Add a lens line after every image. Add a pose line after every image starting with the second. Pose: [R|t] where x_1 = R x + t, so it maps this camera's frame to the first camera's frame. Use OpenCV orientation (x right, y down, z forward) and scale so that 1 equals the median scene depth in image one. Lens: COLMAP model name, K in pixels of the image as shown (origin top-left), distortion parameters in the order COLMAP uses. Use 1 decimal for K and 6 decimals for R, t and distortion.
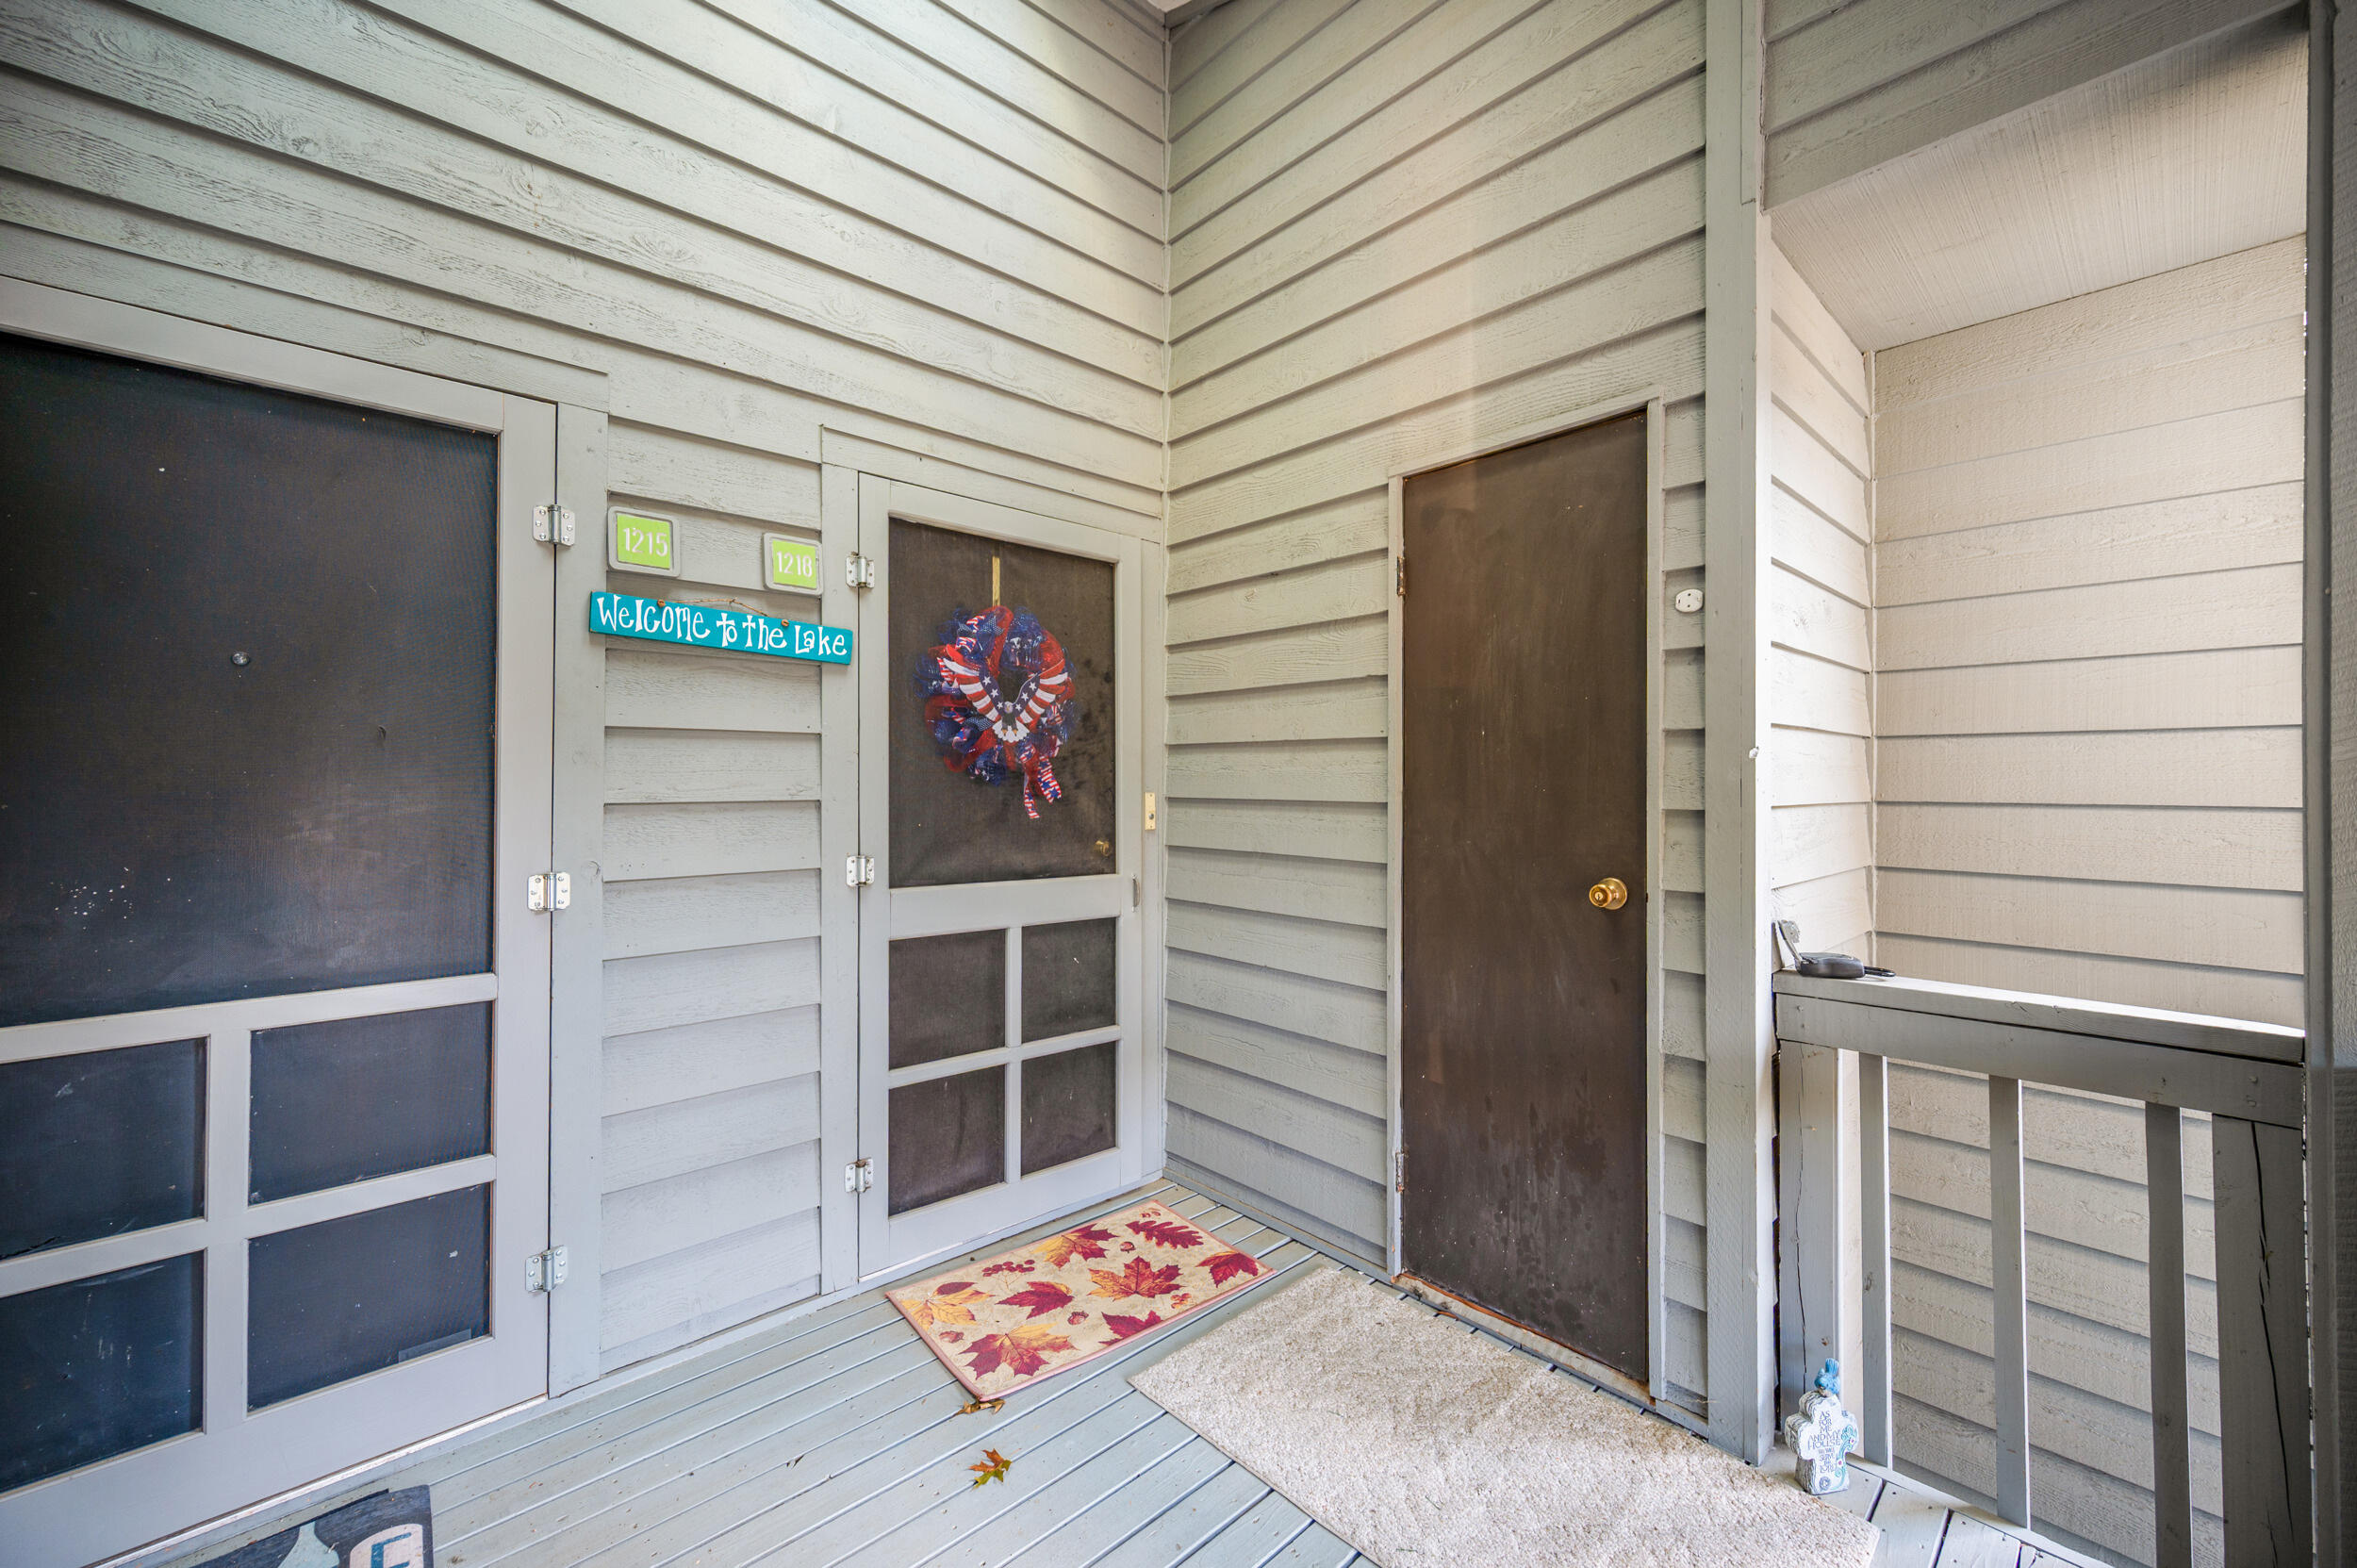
lens RADIAL K [[945.3, 0, 1185.0], [0, 945.3, 783.9], [0, 0, 1]] dist [-0.001066, -0.000683]
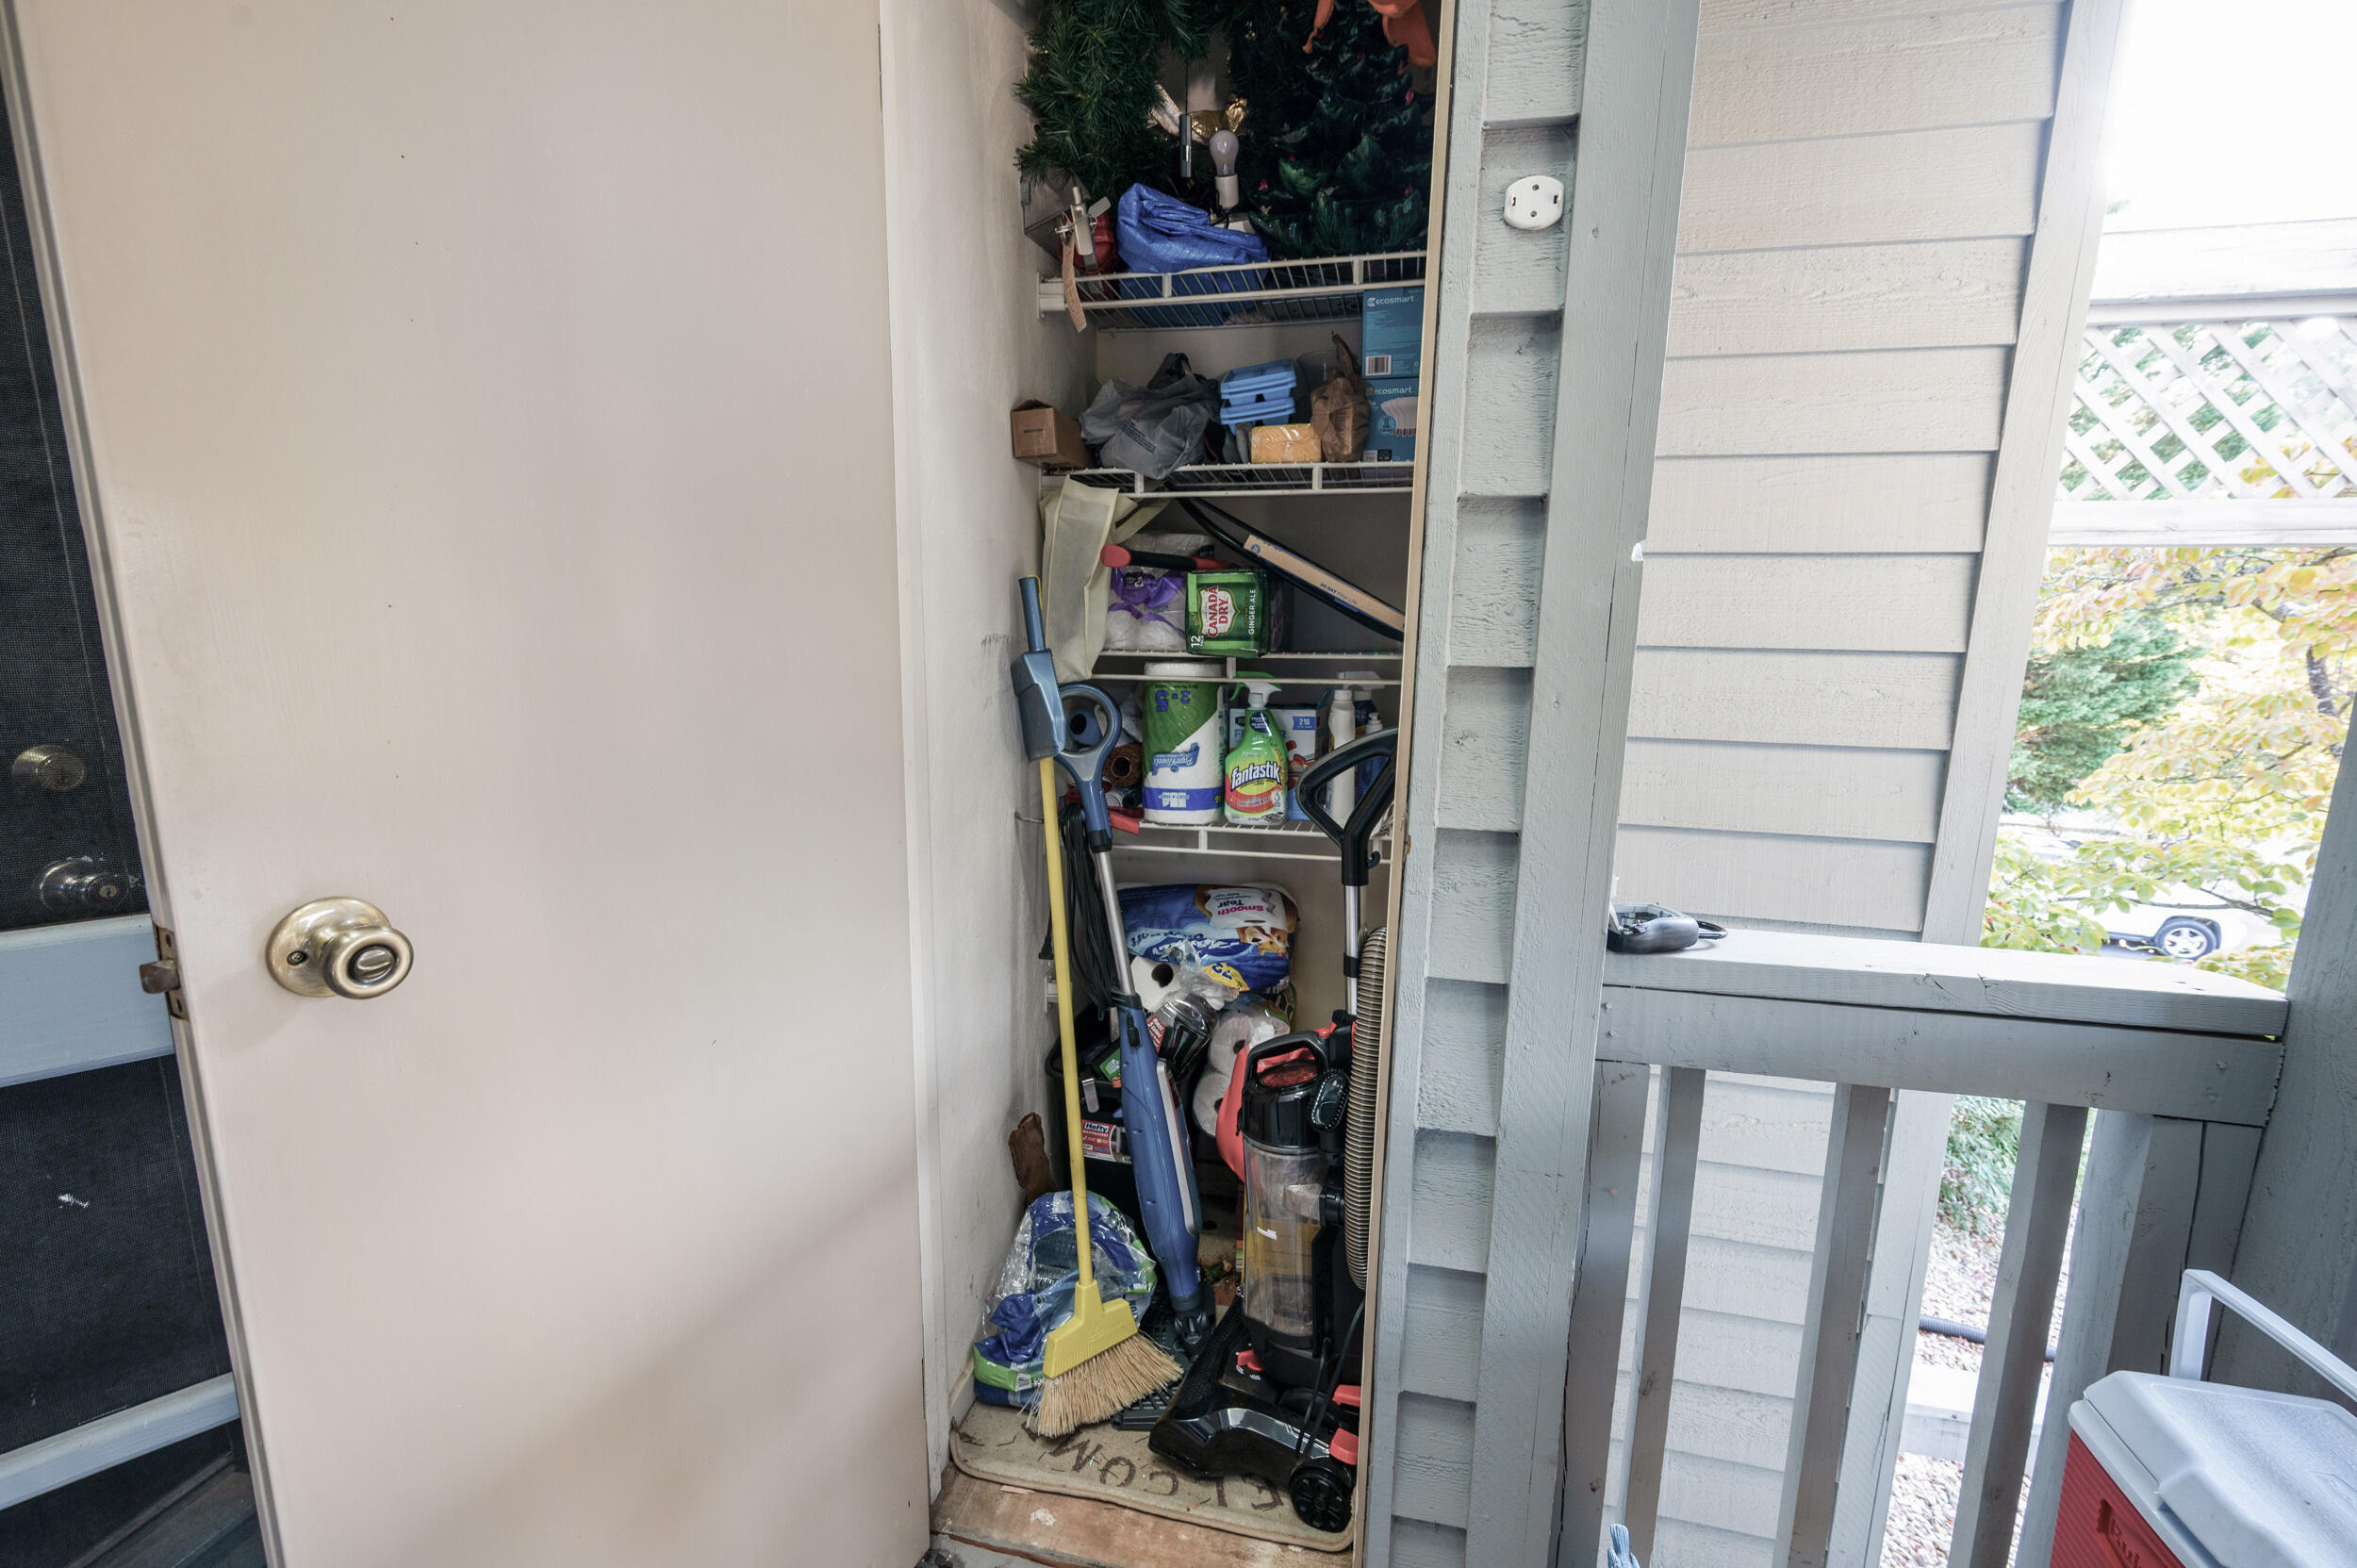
lens RADIAL K [[945.3, 0, 1185.0], [0, 945.3, 783.9], [0, 0, 1]] dist [-0.001066, -0.000683]
pose [[0.816713, -0.087591, 0.570357, 0.114569], [-0.015027, 0.984849, 0.172763, 0.005037], [-0.576848, -0.149668, 0.803023, 0.690514]]
